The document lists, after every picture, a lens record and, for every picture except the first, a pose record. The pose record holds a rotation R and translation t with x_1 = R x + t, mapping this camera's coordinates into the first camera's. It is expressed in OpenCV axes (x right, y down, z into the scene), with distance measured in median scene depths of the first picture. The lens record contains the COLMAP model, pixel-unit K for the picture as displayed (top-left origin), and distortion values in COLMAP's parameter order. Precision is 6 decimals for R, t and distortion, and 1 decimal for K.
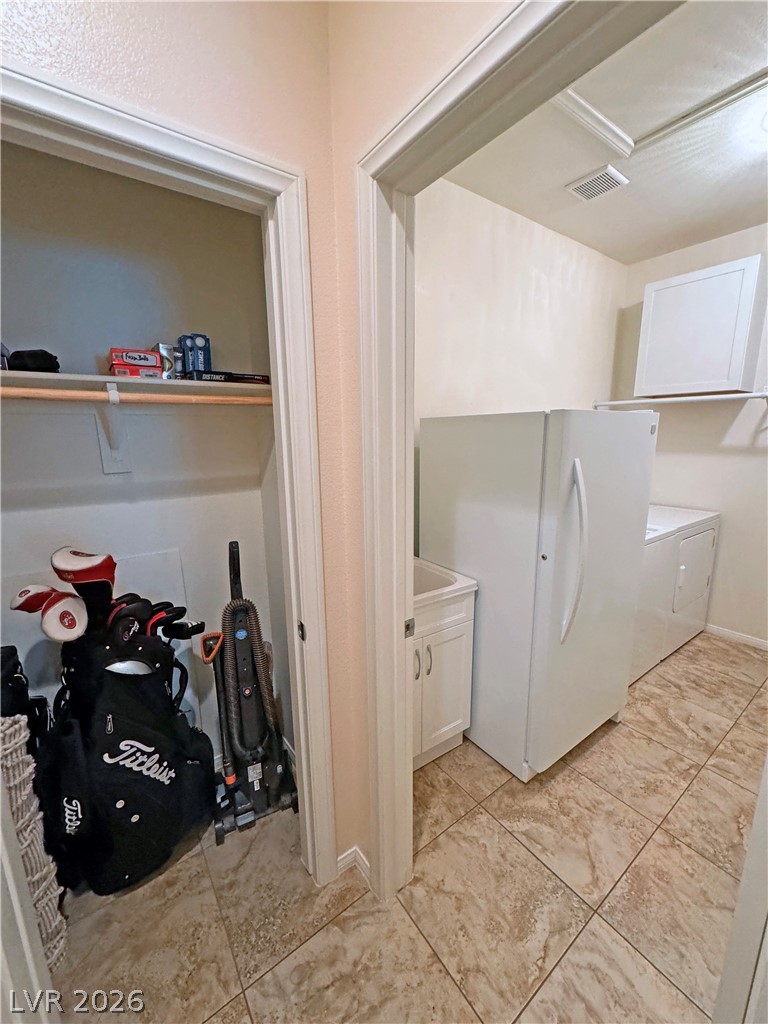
lens RADIAL K [[409.9, 0, 384.0], [0, 409.9, 512.0], [0, 0, 1]] dist [-0.002586, -0.000189]
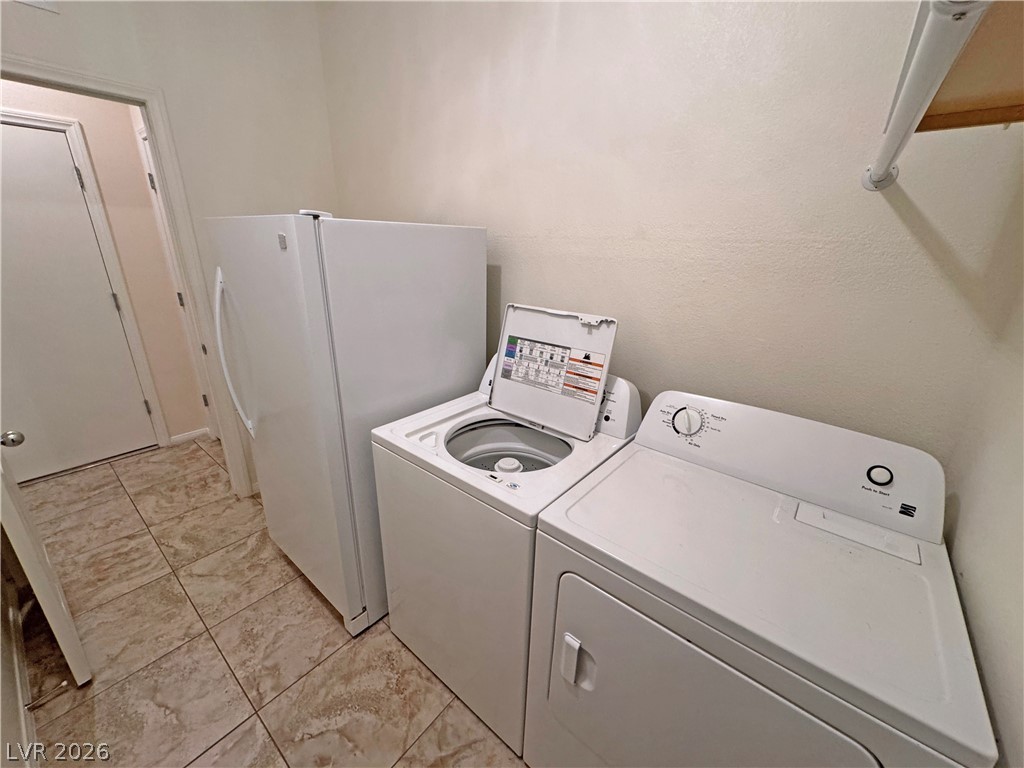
lens RADIAL K [[409.9, 0, 509.2], [0, 409.9, 384.8], [0, 0, 1]] dist [-0.002586, -0.000189]
pose [[0.254331, 0.339587, -0.905537, 1.406589], [-0.216448, 0.932561, 0.288930, -0.252427], [0.942585, 0.122518, 0.310682, 1.161618]]
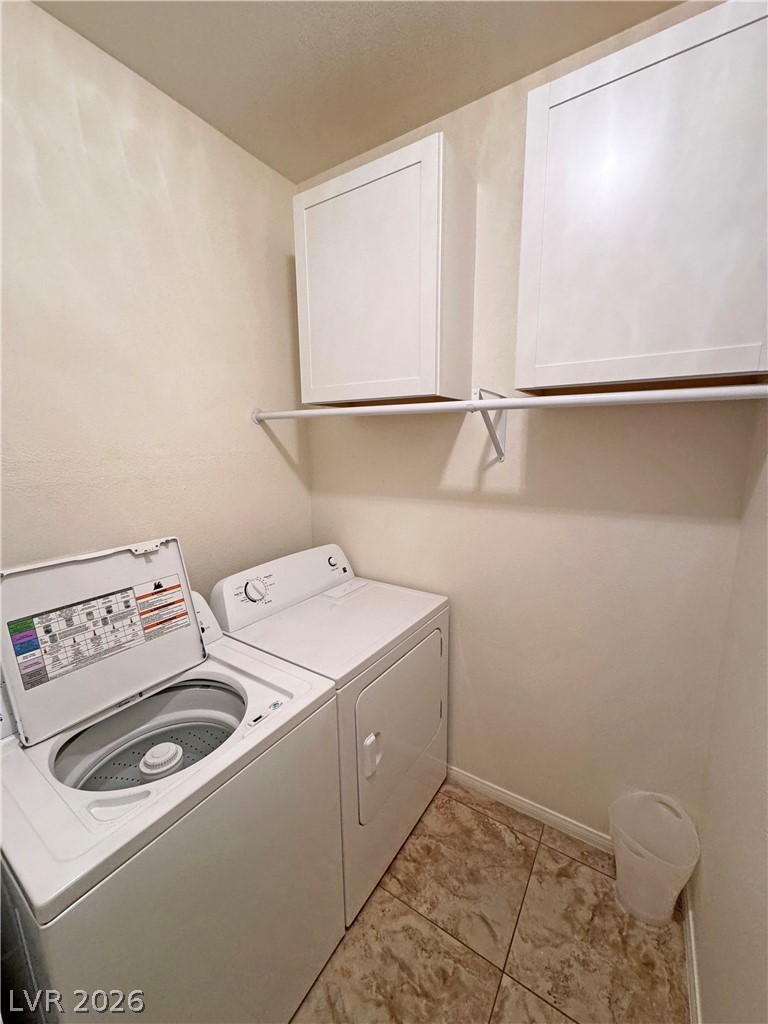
lens RADIAL K [[409.9, 0, 384.0], [0, 409.9, 512.0], [0, 0, 1]] dist [-0.002586, -0.000189]
pose [[0.935048, -0.059065, 0.349566, 0.857558], [0.067076, 0.997689, -0.010844, -0.203189], [-0.348118, 0.033588, 0.936849, 0.744999]]
